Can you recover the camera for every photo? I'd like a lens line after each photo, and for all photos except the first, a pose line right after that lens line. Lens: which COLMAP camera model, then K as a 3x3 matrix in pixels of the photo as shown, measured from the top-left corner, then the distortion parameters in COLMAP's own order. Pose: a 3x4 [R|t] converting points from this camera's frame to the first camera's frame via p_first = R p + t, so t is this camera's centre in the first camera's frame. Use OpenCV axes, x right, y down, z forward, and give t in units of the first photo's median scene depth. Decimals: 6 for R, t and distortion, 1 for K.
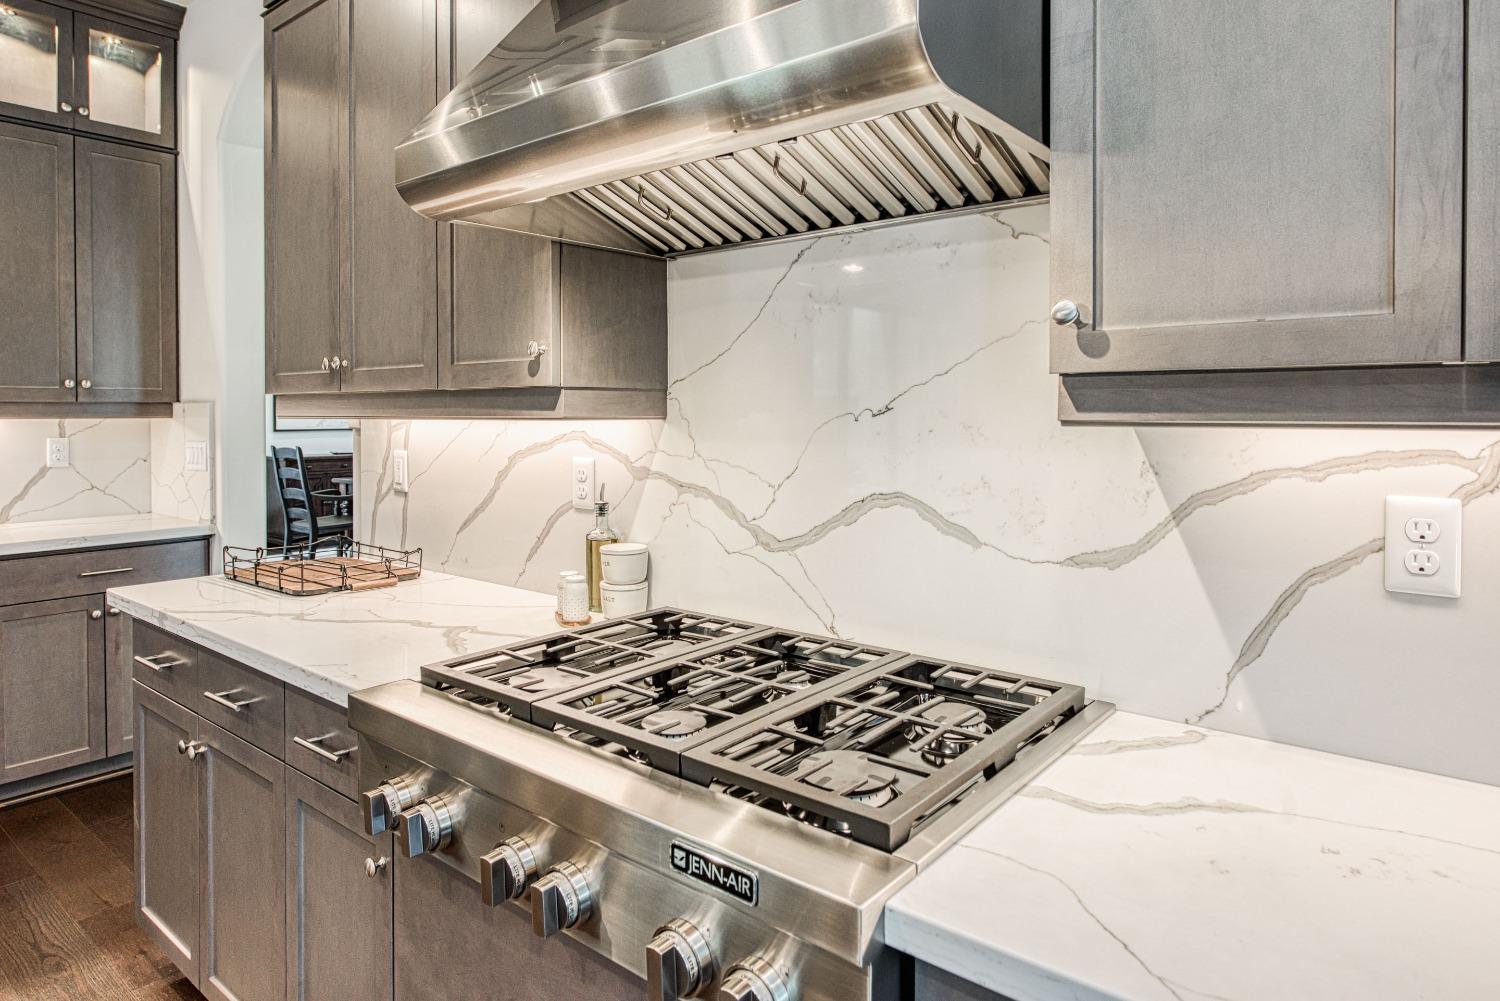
lens RADIAL K [[889.5, 0, 756.1], [0, 889.5, 417.8], [0, 0, 1]] dist [0.001446, 0.000402]
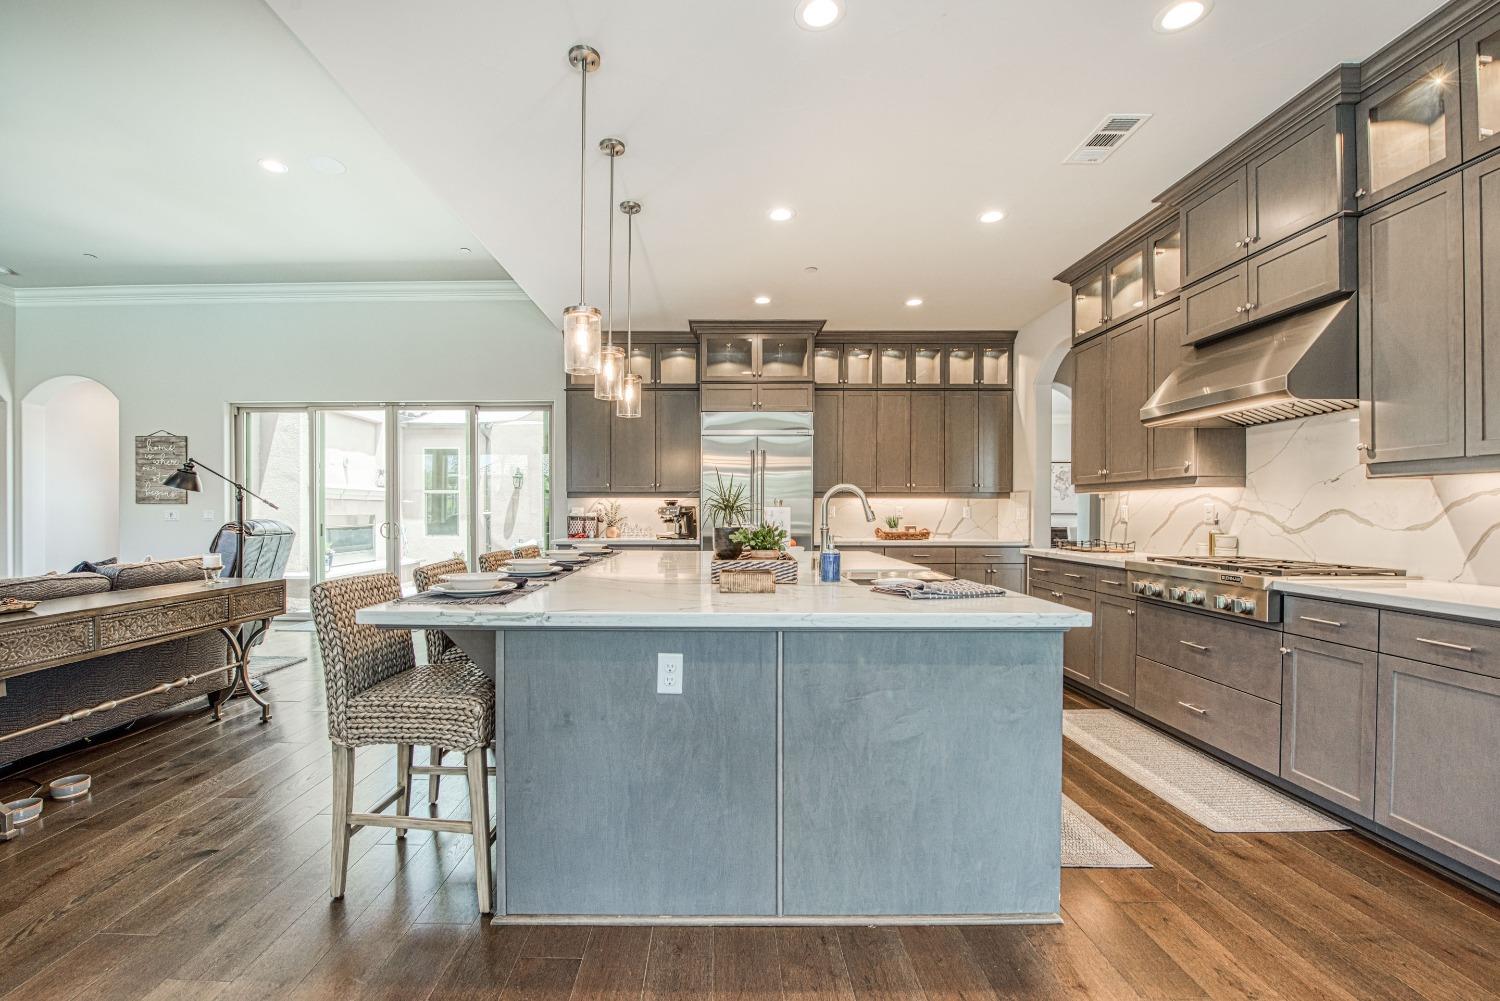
lens RADIAL K [[619.0, 0, 717.1], [0, 619.0, 515.0], [0, 0, 1]] dist [-0.022916, -0.000297]
pose [[0.618472, 0.008717, -0.785759, 0.380529], [-0.009540, 0.999948, 0.003585, 0.100716], [0.785749, 0.005278, 0.618523, -1.480990]]
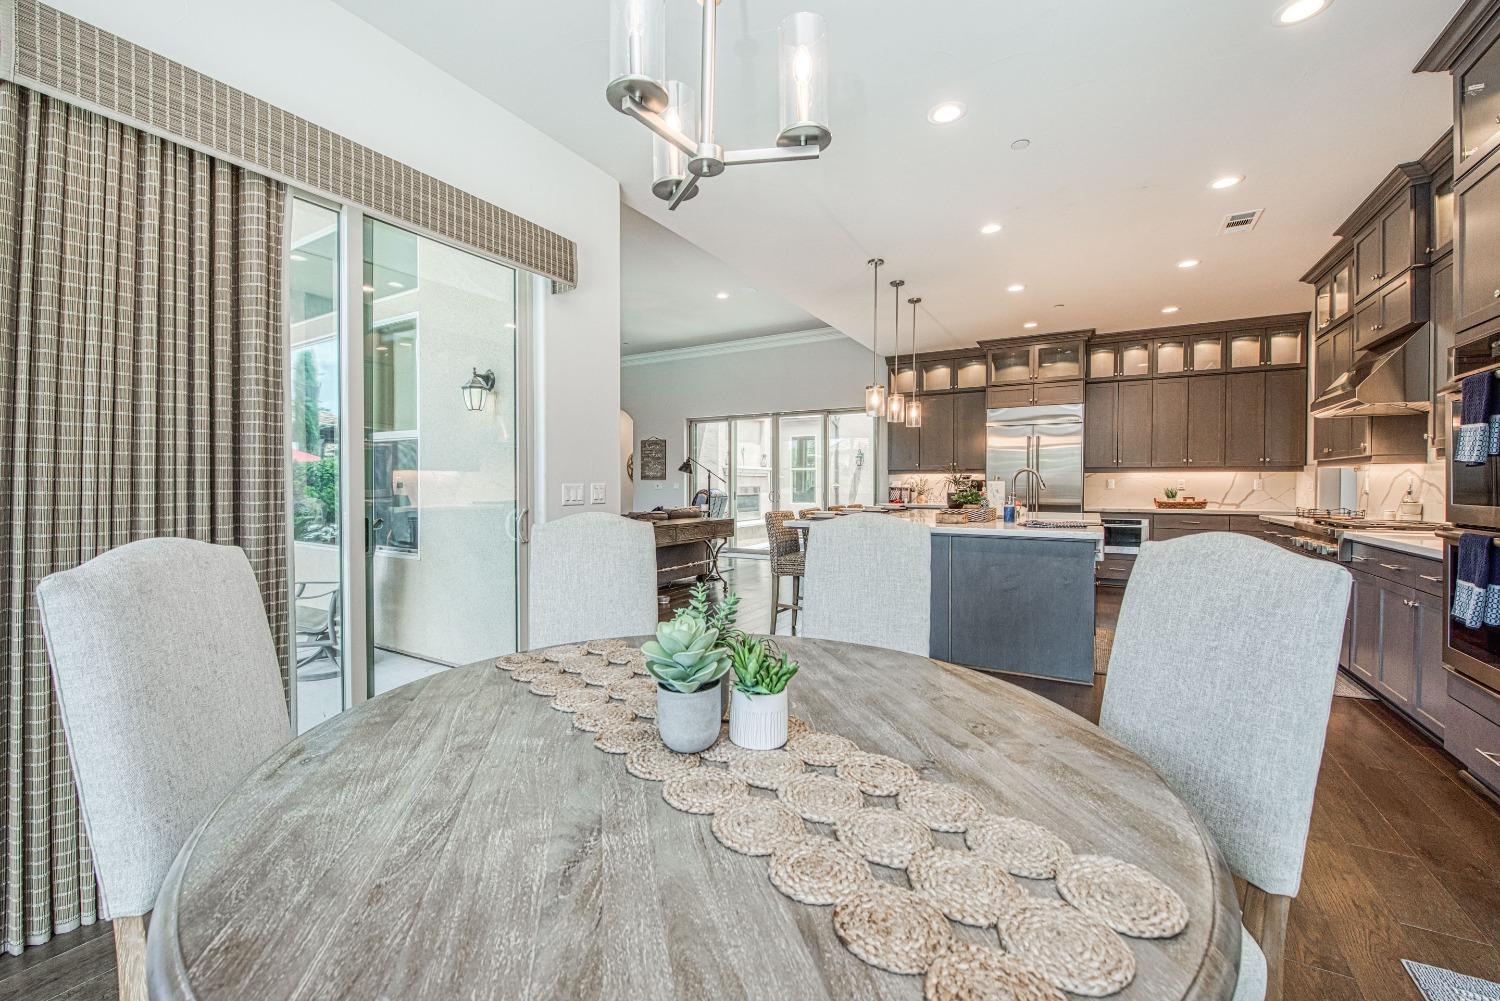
lens RADIAL K [[596.0, 0, 743.4], [0, 596.0, 504.9], [0, 0, 1]] dist [-0.000339, -0.000297]
pose [[0.151289, 0.038725, -0.987731, 1.776408], [-0.008796, 0.999246, 0.037829, 0.098863], [0.988450, 0.002965, 0.151516, -1.890243]]
